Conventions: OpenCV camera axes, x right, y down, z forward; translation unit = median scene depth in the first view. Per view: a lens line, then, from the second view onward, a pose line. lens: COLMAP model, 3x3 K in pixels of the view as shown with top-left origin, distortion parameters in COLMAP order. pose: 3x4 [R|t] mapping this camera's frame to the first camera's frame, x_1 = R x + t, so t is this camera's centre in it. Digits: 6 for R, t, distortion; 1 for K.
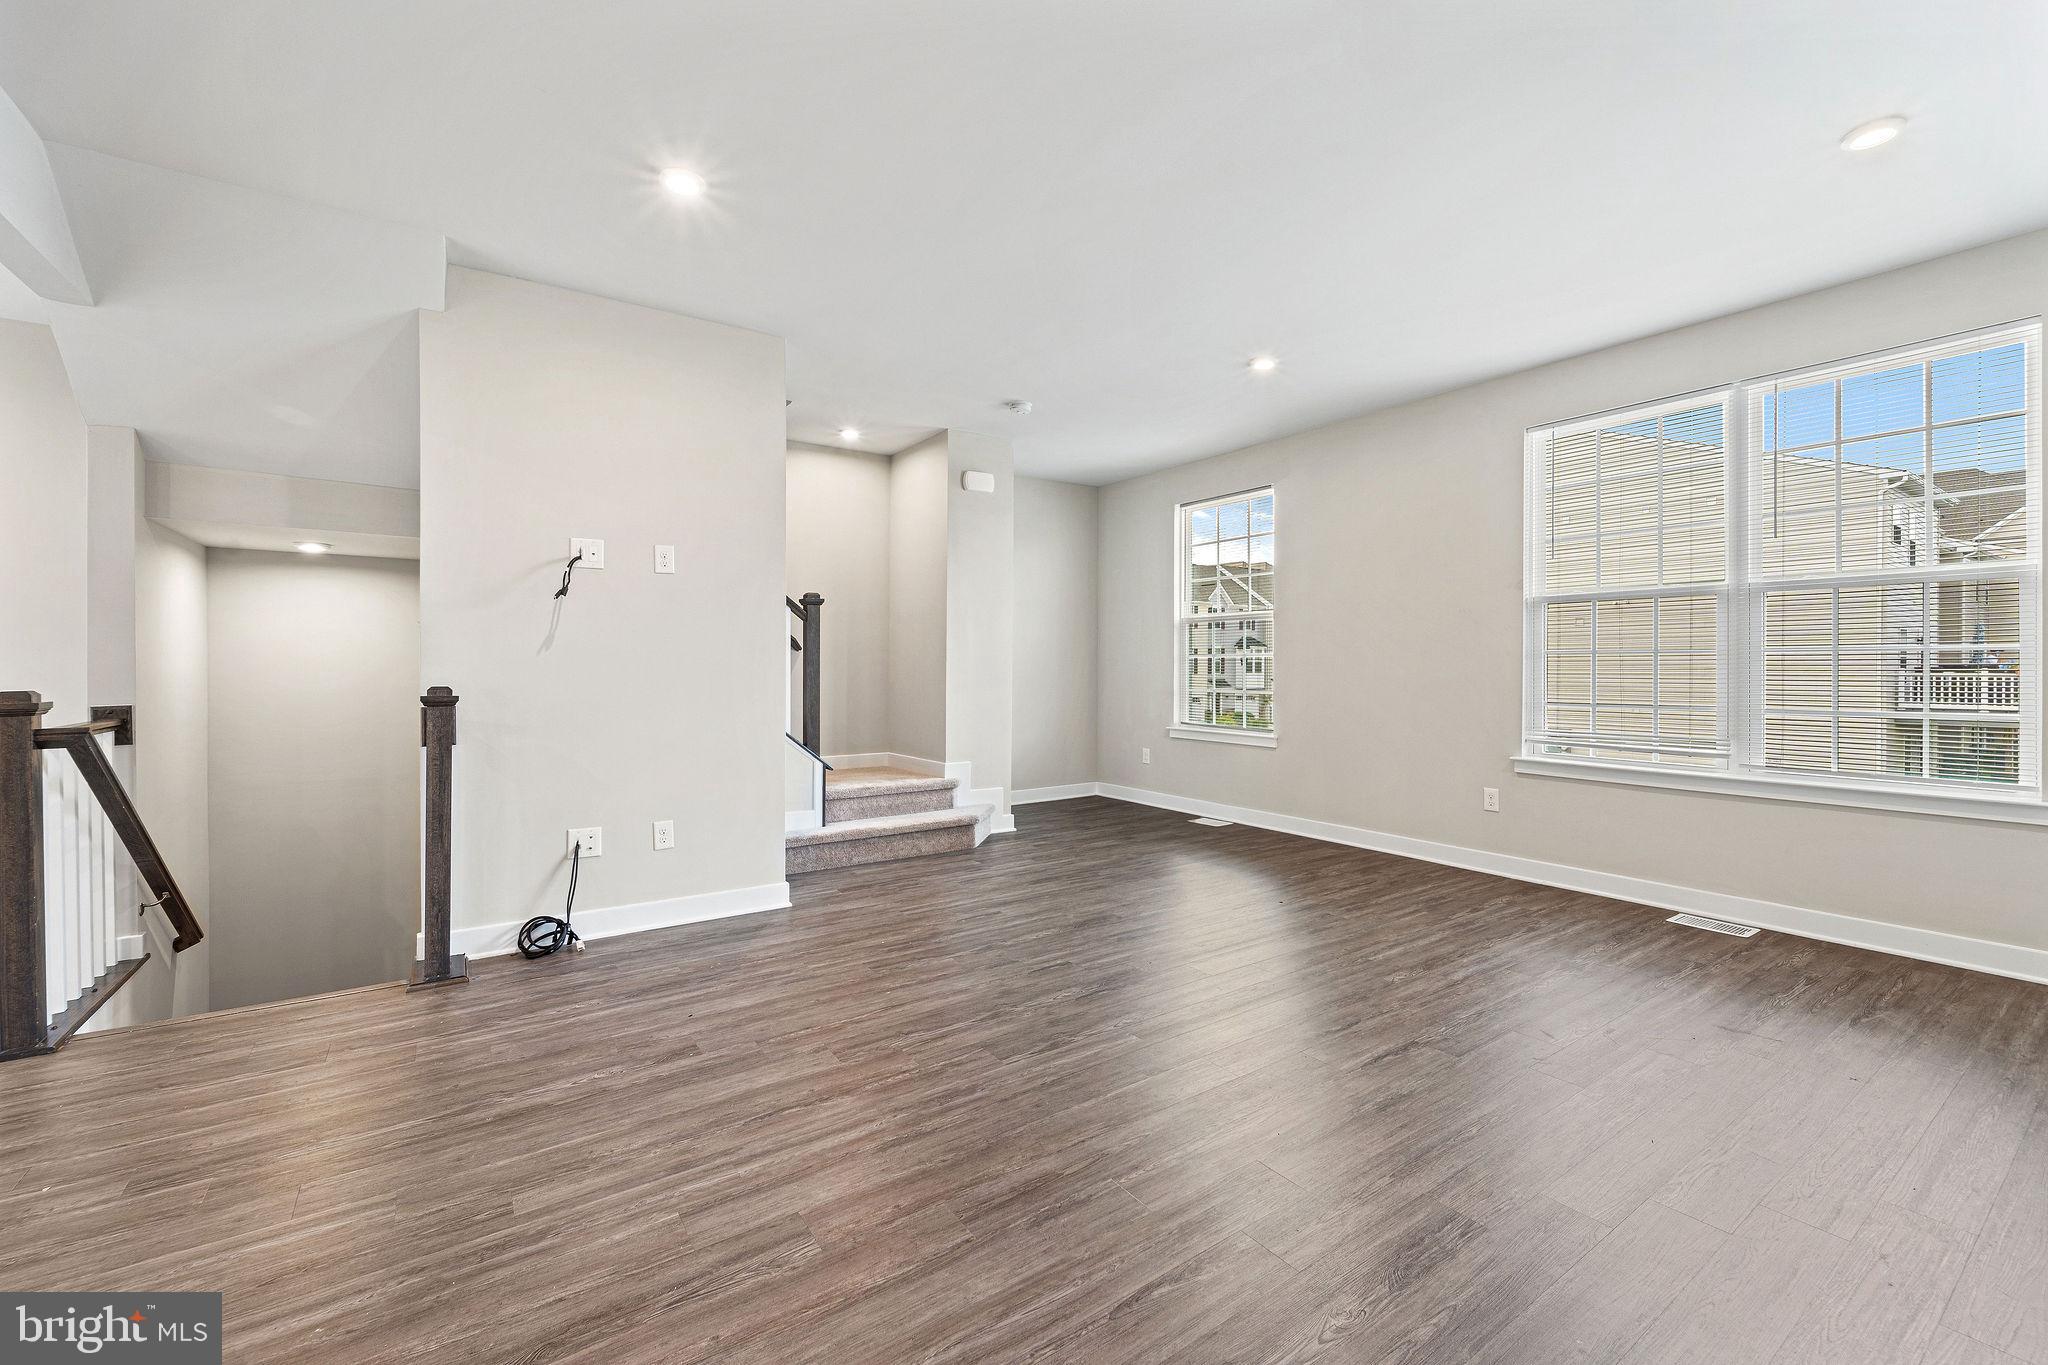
lens RADIAL K [[852.6, 0, 1026.4], [0, 852.6, 674.8], [0, 0, 1]] dist [-0.003724, 0.000054]
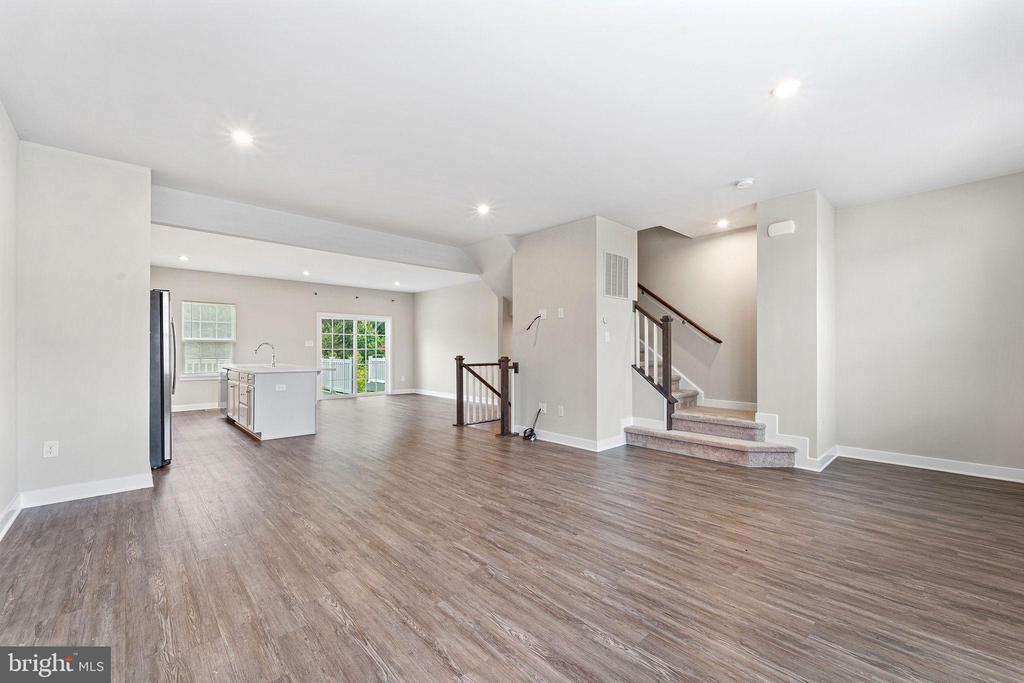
lens RADIAL K [[426.3, 0, 512.0], [0, 426.3, 346.9], [0, 0, 1]] dist [-0.003724, 0.000054]
pose [[0.118667, -0.008115, -0.992901, 1.025614], [-0.009820, 0.999908, -0.009346, -0.010605], [0.992886, 0.010860, 0.118576, 0.719962]]
